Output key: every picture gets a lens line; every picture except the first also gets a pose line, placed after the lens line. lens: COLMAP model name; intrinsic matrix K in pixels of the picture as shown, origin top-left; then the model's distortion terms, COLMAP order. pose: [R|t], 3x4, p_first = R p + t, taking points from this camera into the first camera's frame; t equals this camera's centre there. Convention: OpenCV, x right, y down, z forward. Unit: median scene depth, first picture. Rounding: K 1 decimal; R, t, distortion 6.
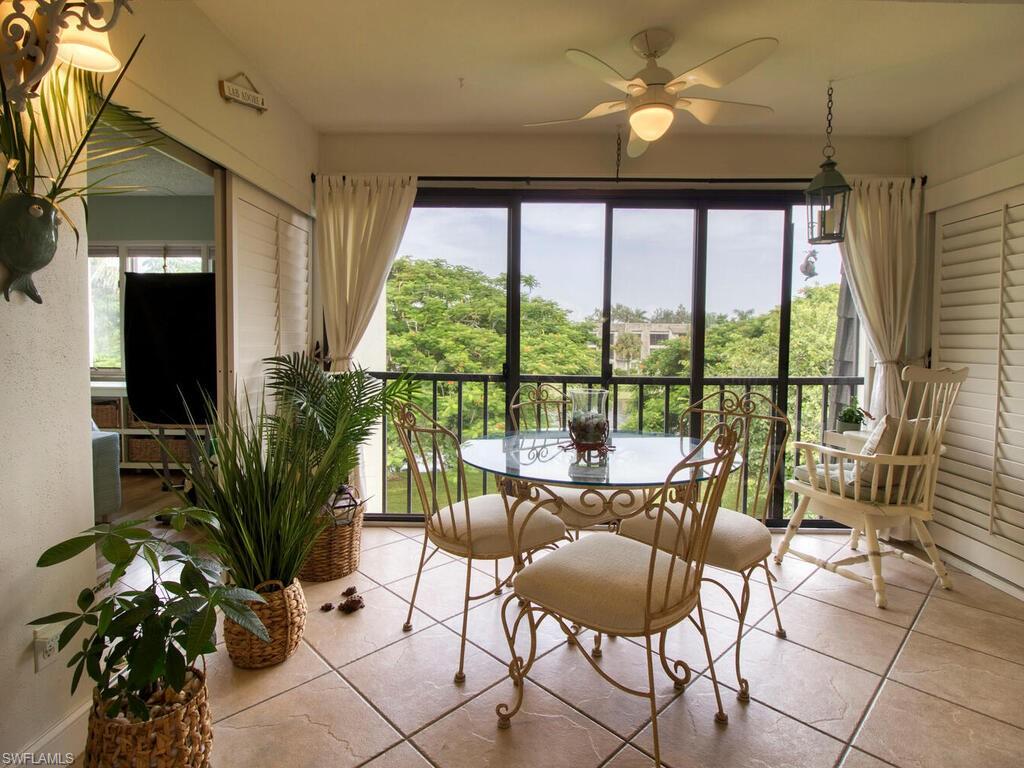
lens RADIAL K [[526.4, 0, 508.3], [0, 526.4, 358.9], [0, 0, 1]] dist [-0.000070, -0.016514]
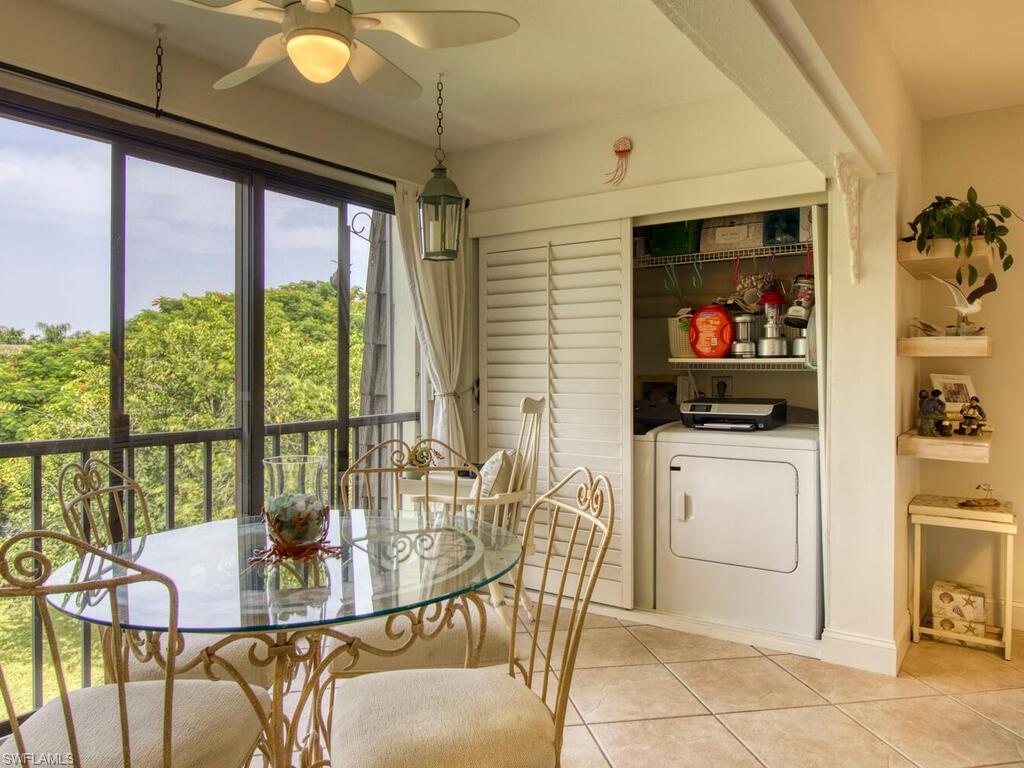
lens RADIAL K [[732.5, 0, 494.3], [0, 732.5, 369.0], [0, 0, 1]] dist [0.000231, -0.000870]
pose [[0.559800, -0.007715, 0.828592, -0.273821], [0.036416, 0.999220, -0.015299, -0.015200], [-0.827827, 0.038739, 0.559644, 0.205088]]
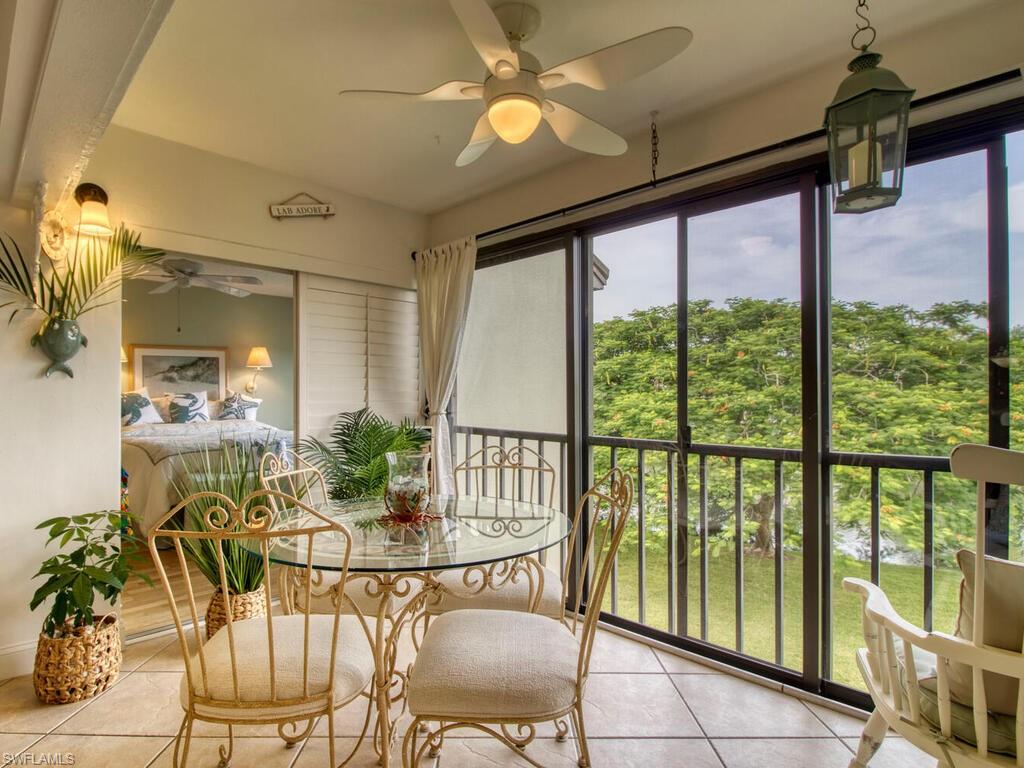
lens RADIAL K [[545.8, 0, 512.0], [0, 545.8, 384.0], [0, 0, 1]] dist [-0.007353, -0.001666]
pose [[0.728706, -0.025877, -0.684337, 0.574515], [-0.014860, 0.998453, -0.053579, -0.004825], [0.684665, 0.049213, 0.727194, 0.289975]]
